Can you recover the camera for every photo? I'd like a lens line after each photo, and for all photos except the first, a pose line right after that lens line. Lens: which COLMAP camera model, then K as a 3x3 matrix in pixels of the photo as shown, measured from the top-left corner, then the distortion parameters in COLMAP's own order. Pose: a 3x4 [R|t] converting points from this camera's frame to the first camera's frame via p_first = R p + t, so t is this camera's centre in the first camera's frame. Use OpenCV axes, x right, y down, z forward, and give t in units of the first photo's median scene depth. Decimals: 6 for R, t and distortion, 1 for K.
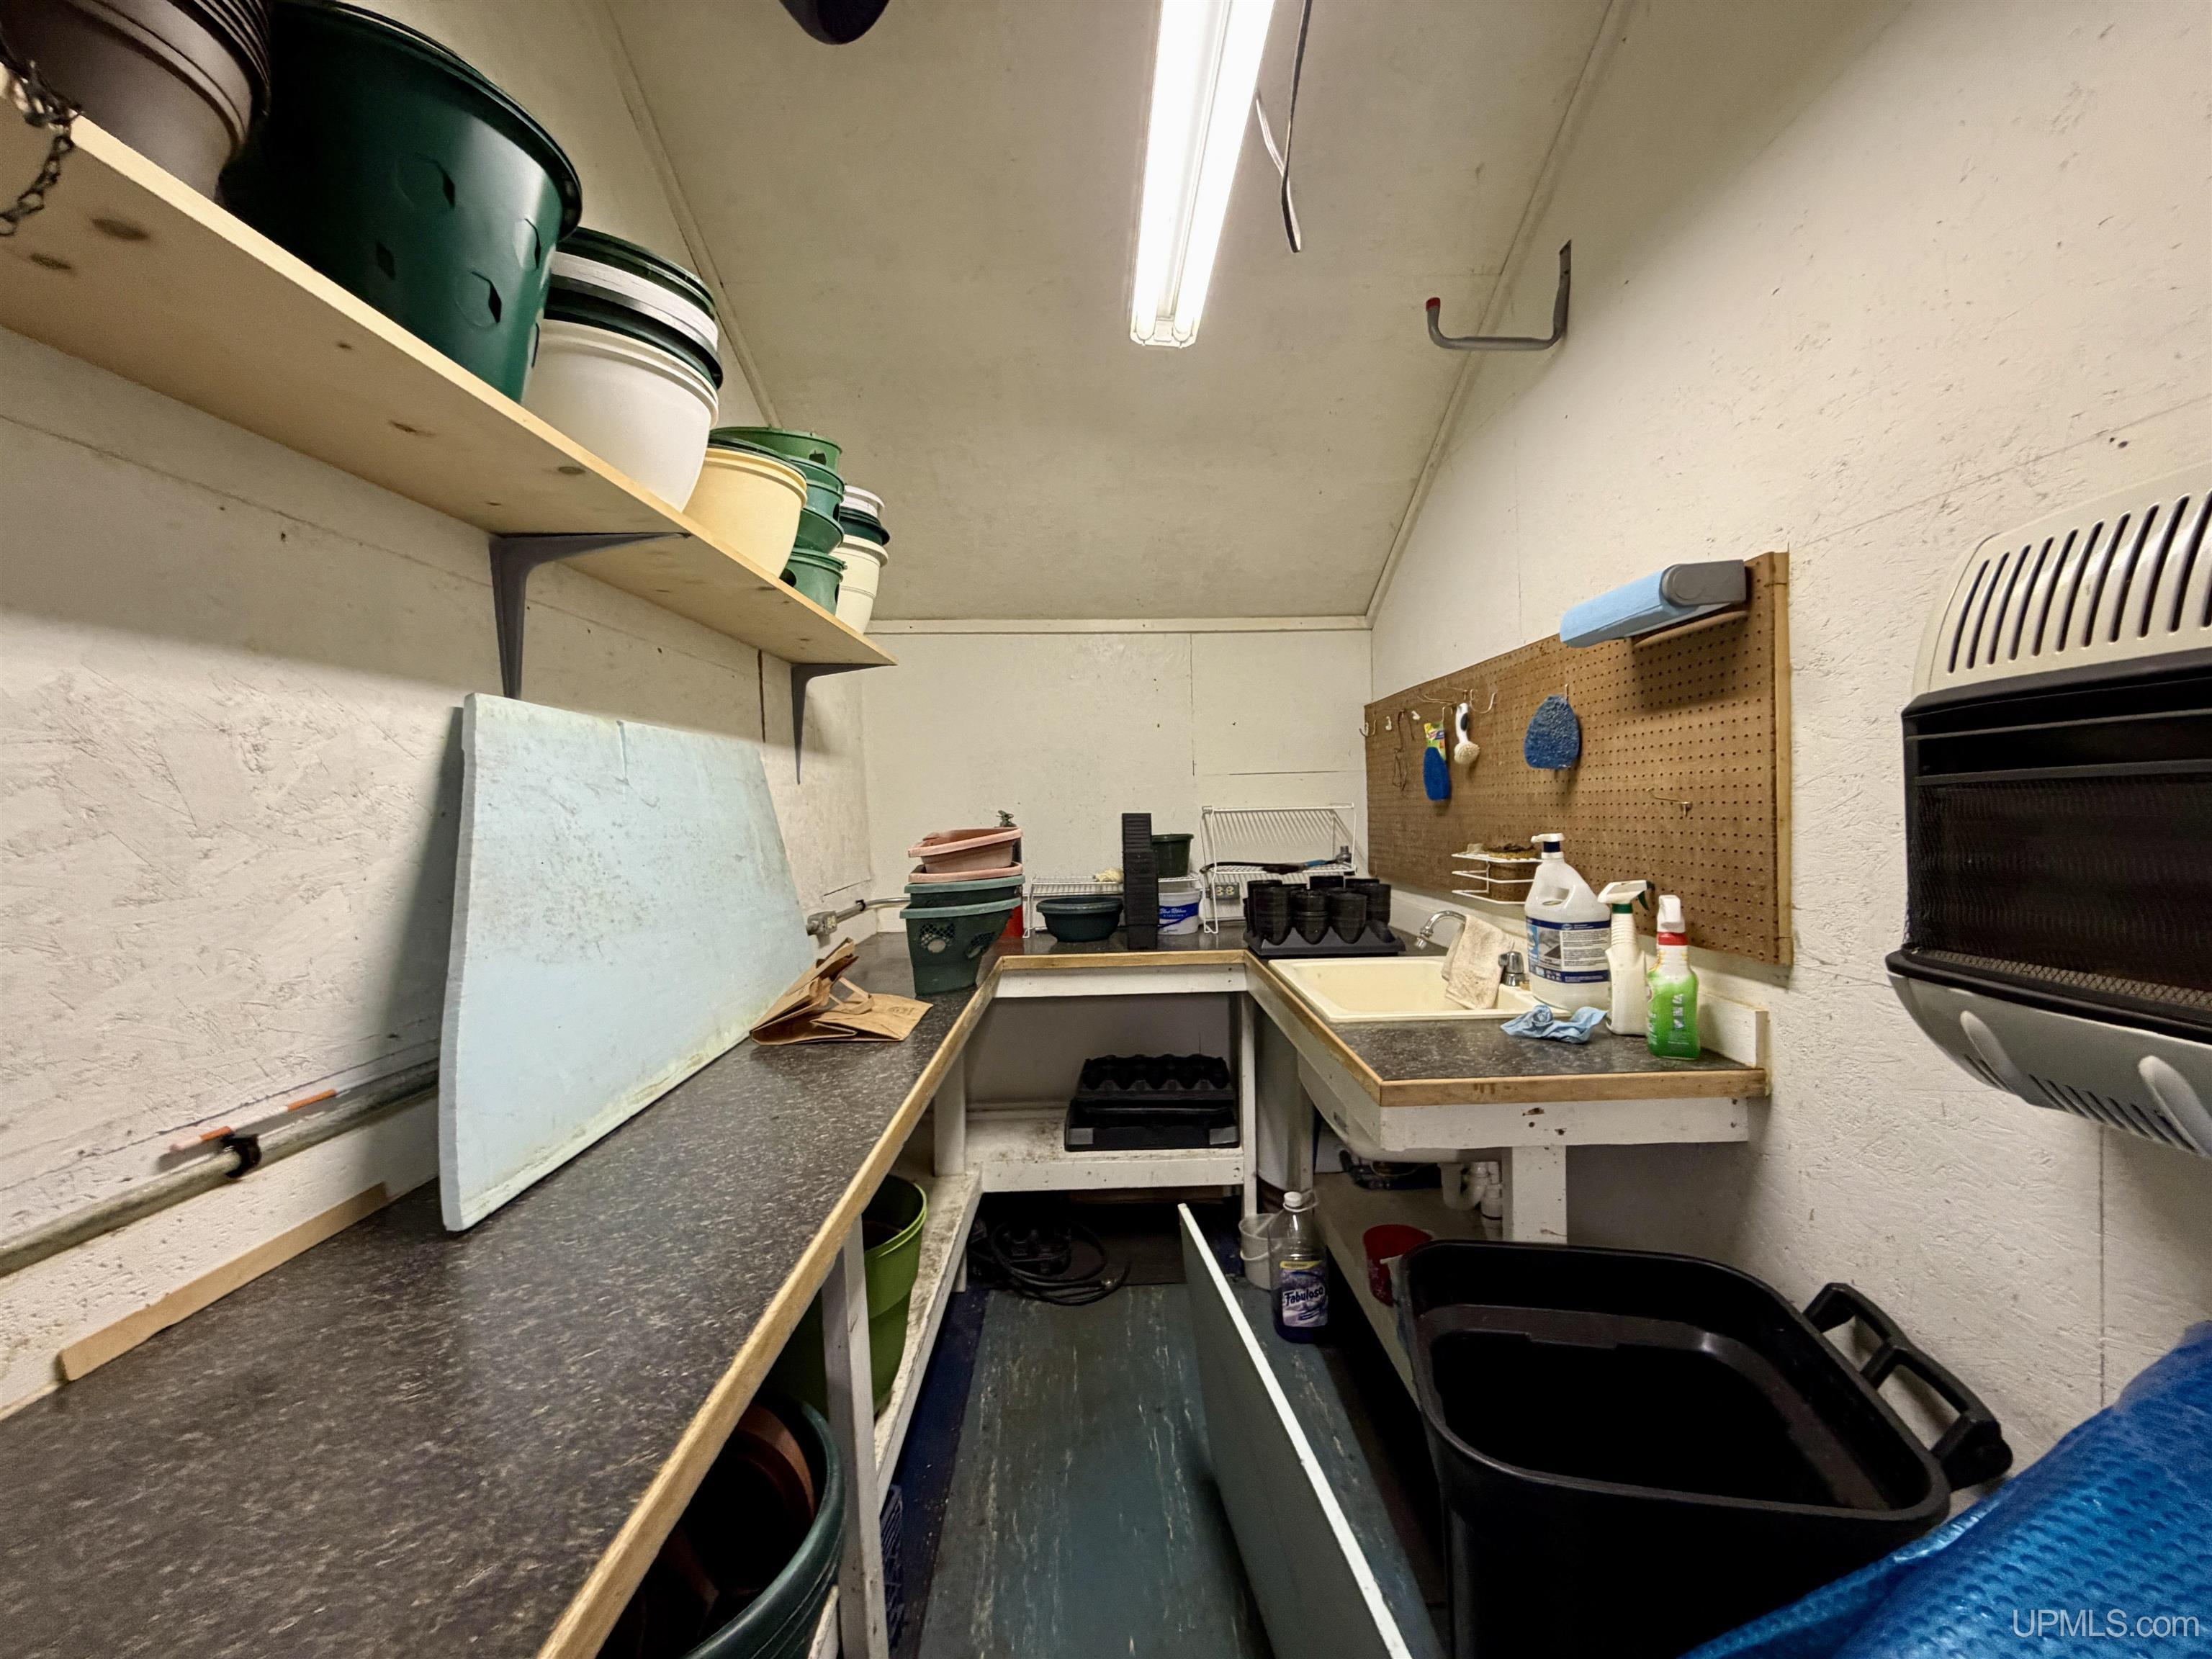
lens RADIAL K [[878.2, 0, 1102.3], [0, 878.2, 833.0], [0, 0, 1]] dist [0.000621, -0.000222]
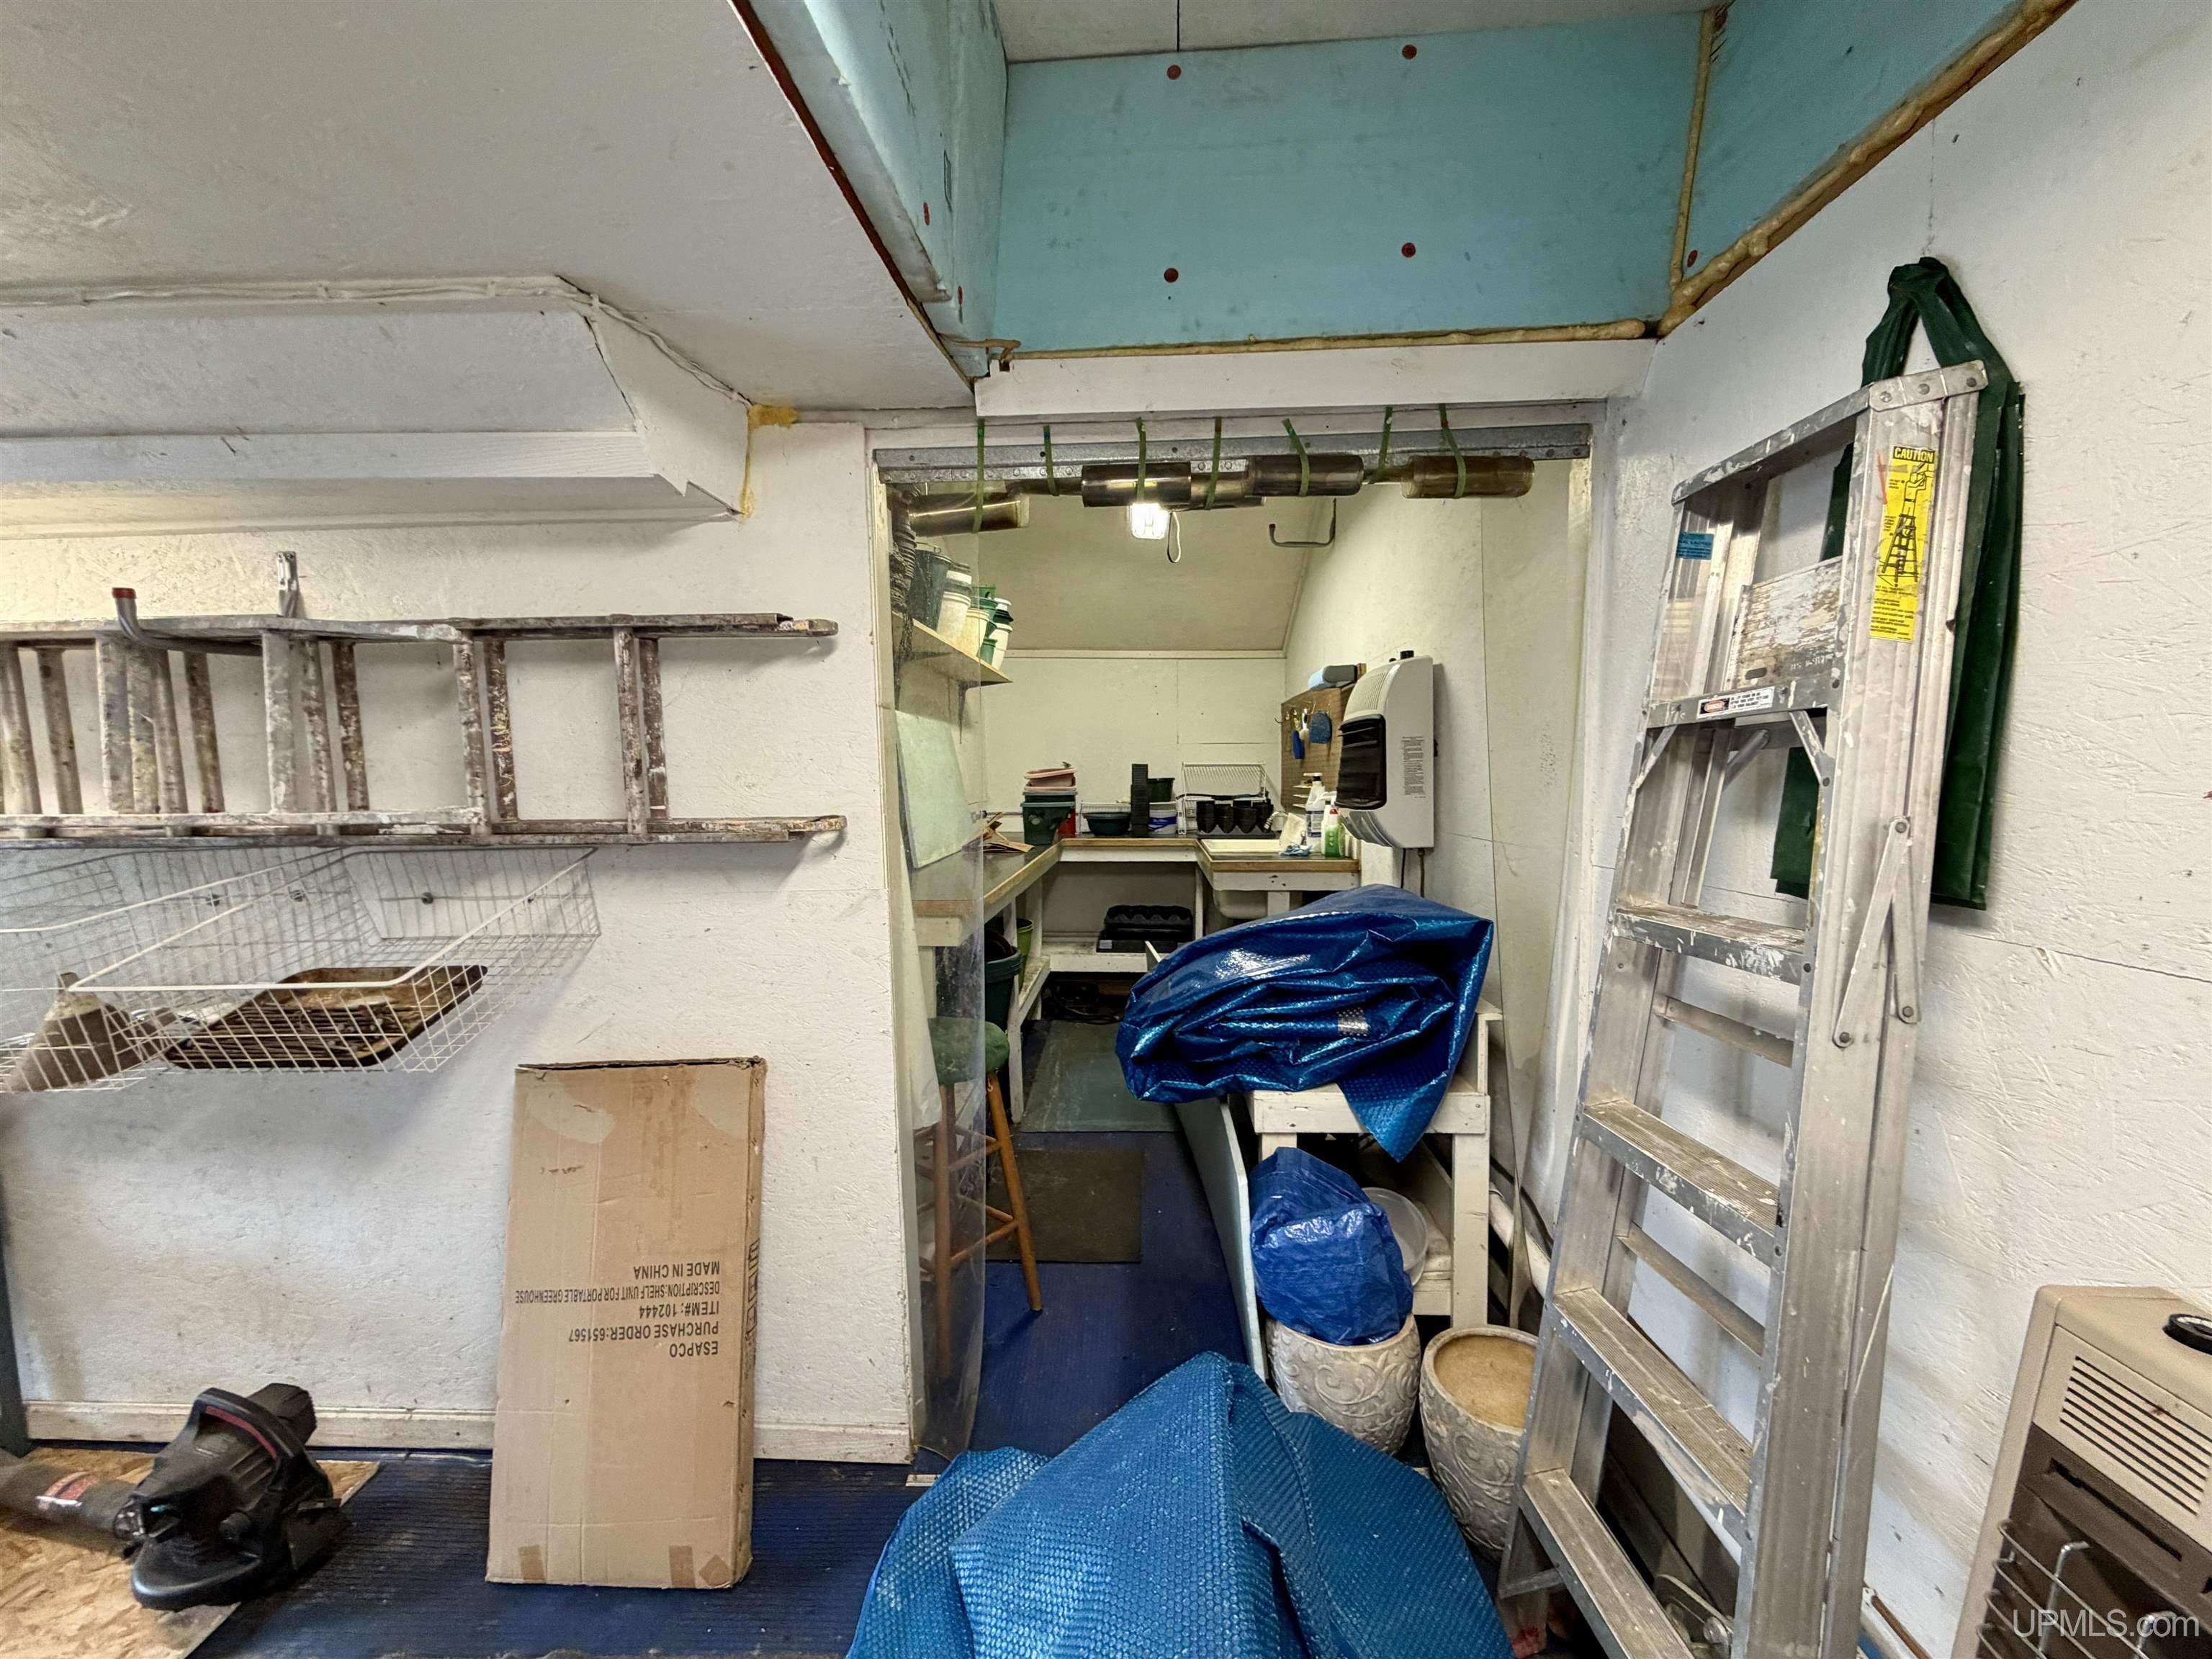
lens RADIAL K [[878.2, 0, 1102.3], [0, 878.2, 833.0], [0, 0, 1]] dist [0.000621, -0.000222]
pose [[0.998298, 0.023053, -0.053567, 0.066381], [-0.020981, 0.999021, 0.038936, 0.053364], [0.054412, -0.037746, 0.997805, -0.856243]]
